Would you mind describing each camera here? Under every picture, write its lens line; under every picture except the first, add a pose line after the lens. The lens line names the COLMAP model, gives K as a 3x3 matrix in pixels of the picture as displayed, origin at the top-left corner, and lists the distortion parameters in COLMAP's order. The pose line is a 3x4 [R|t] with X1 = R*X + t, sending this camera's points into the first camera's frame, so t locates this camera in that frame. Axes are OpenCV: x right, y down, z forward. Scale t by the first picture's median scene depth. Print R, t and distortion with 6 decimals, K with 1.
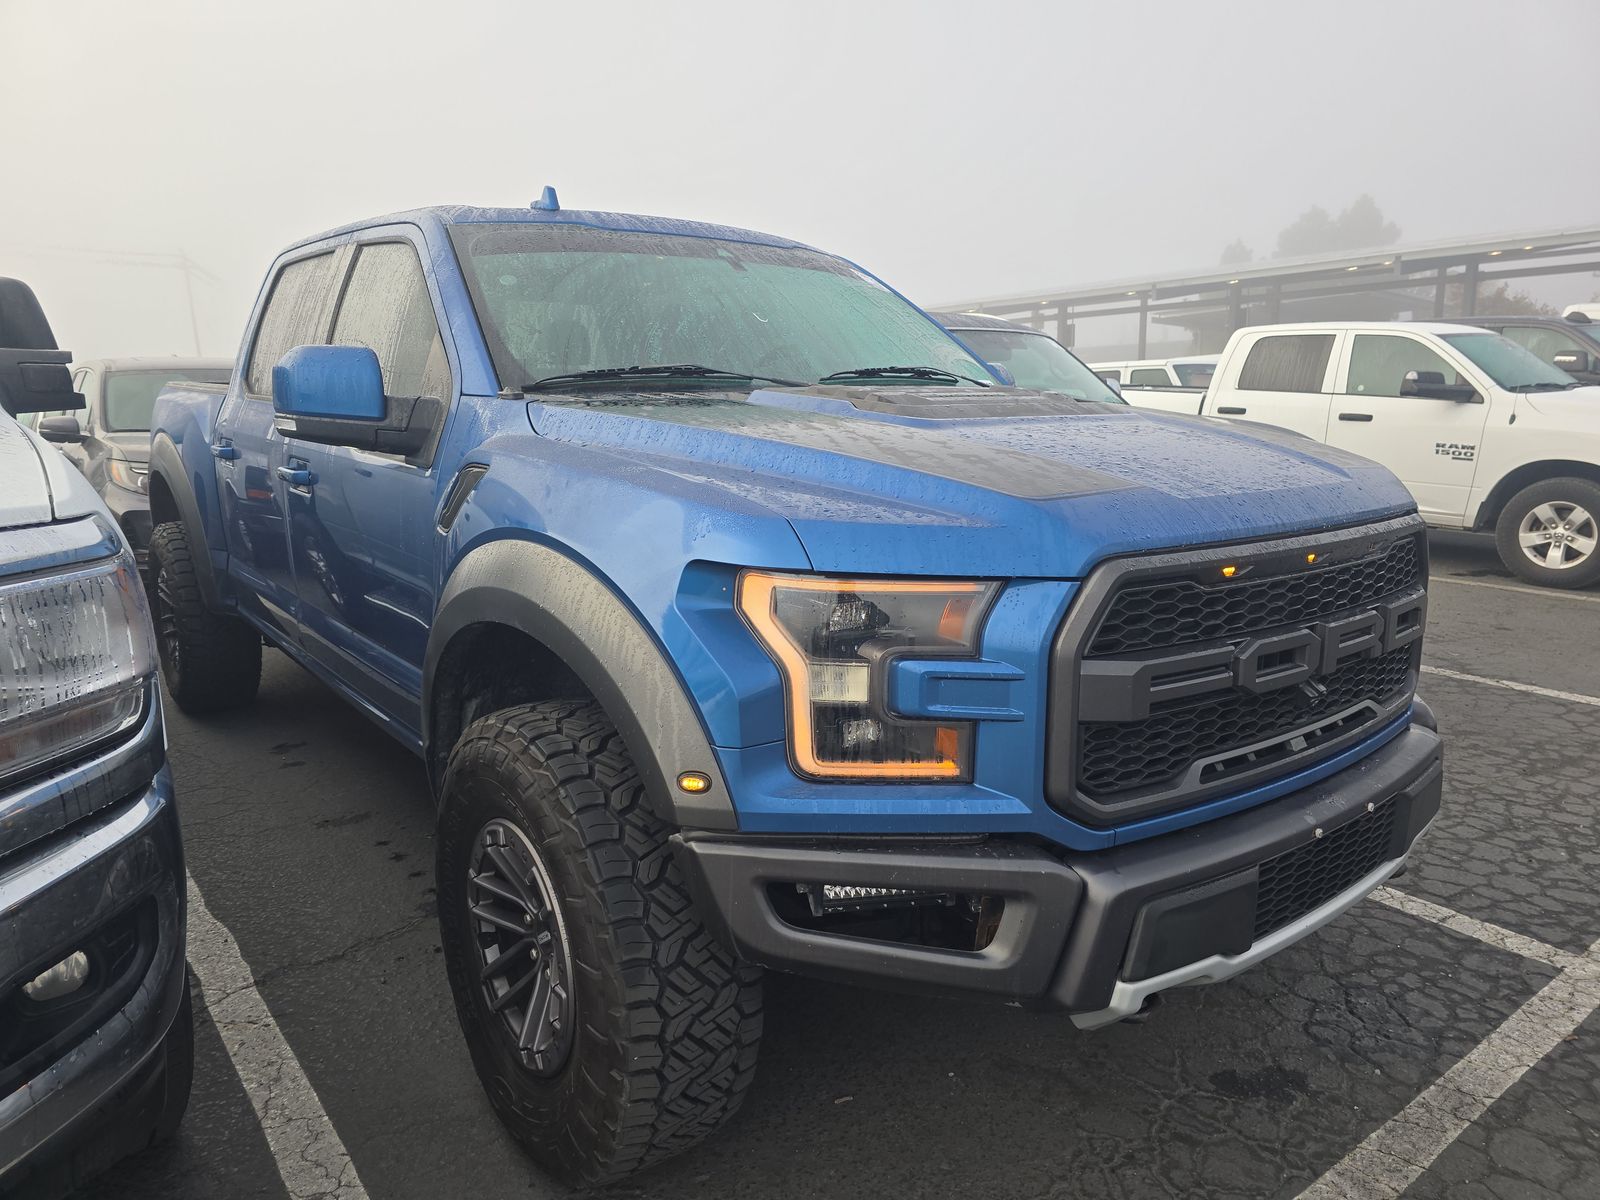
lens RADIAL K [[1069.6, 0, 793.4], [0, 1069.6, 603.1], [0, 0, 1]] dist [0.056943, -0.041768]
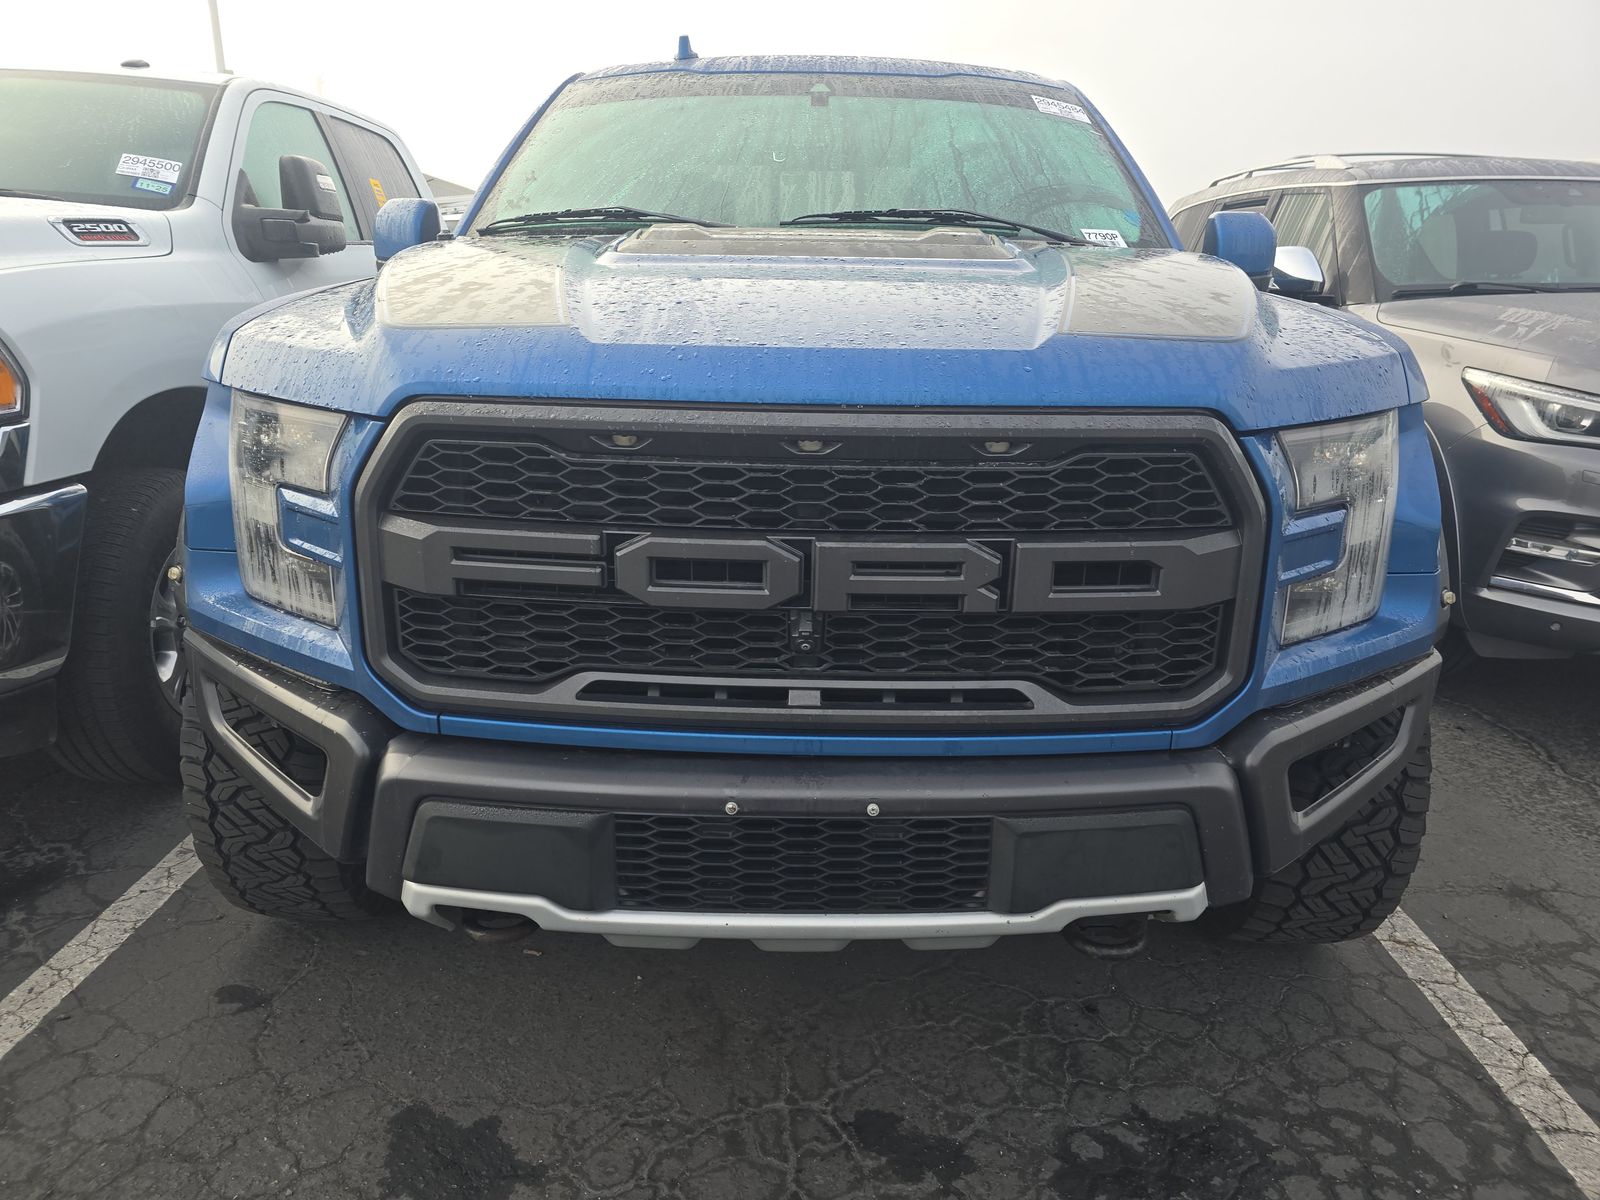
lens RADIAL K [[1069.6, 0, 796.5], [0, 1069.6, 597.4], [0, 0, 1]] dist [0.056943, -0.041768]
pose [[0.780626, 0.188994, -0.595739, 0.966860], [-0.136542, 0.981729, 0.132530, -0.038222], [0.609901, -0.022113, 0.792169, 0.455158]]
